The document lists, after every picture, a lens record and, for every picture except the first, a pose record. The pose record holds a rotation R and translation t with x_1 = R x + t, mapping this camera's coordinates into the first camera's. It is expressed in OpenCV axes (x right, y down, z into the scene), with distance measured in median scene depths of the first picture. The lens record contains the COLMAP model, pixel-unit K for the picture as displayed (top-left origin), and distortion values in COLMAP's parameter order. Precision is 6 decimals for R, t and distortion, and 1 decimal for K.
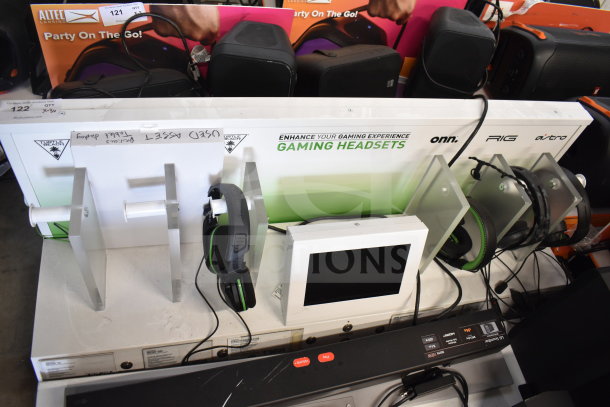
lens RADIAL K [[465.3, 0, 305.0], [0, 465.3, 204.0], [0, 0, 1]] dist [-0.098942, 0.014494]
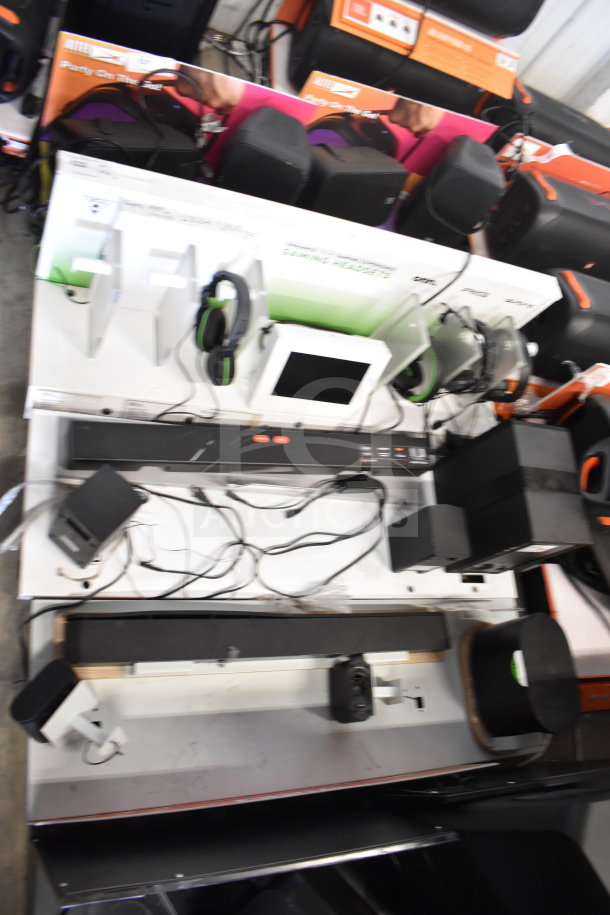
lens RADIAL K [[698.0, 0, 305.5], [0, 698.0, 456.5], [0, 0, 1]] dist [-0.098942, 0.014494]
pose [[0.958735, 0.209817, 0.191845, -0.208580], [-0.246708, 0.949345, 0.194625, 0.007728], [-0.141292, -0.233924, 0.961934, -0.676641]]
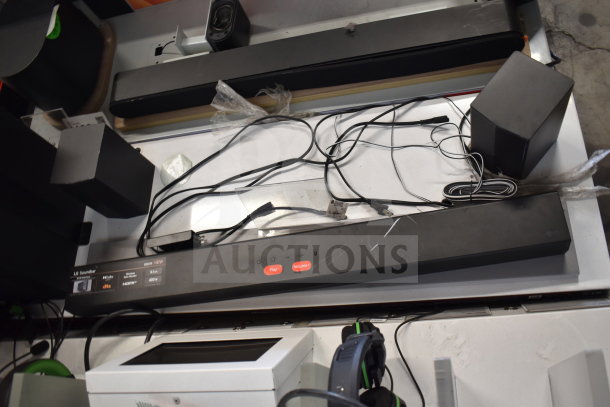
lens RADIAL K [[534.8, 0, 303.9], [0, 534.8, 203.8], [0, 0, 1]] dist [-0.092137, 0.003751]
pose [[-0.973353, -0.165386, 0.158846, -0.135299], [0.221795, -0.503075, 0.835298, -0.390902], [-0.058235, 0.848271, 0.526351, 0.328416]]
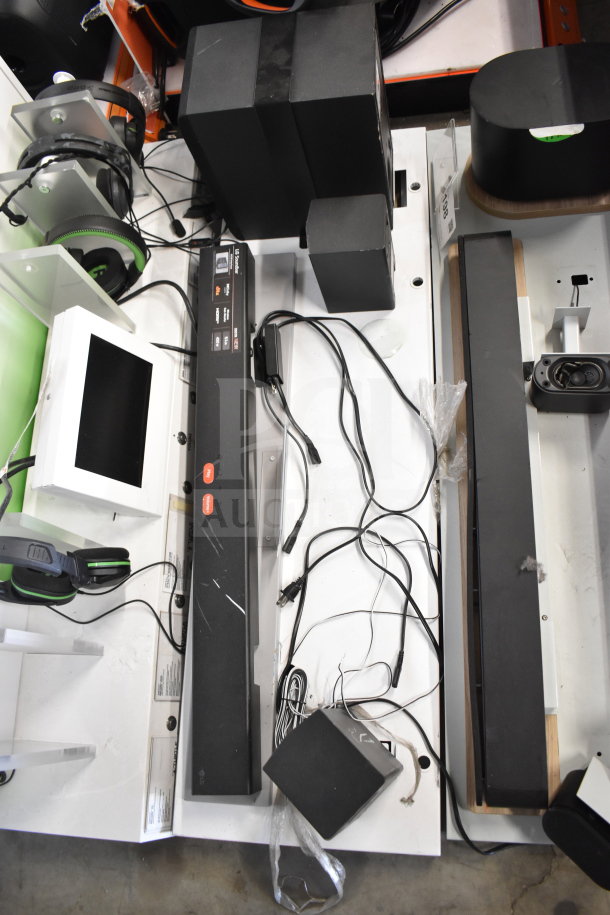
lens RADIAL K [[728.4, 0, 304.1], [0, 728.4, 456.3], [0, 0, 1]] dist [-0.095450, 0.002987]
pose [[0.194269, -0.977883, 0.077493, 0.007931], [0.897920, 0.209078, 0.387331, -0.015048], [-0.394966, -0.005664, 0.918678, -0.213202]]
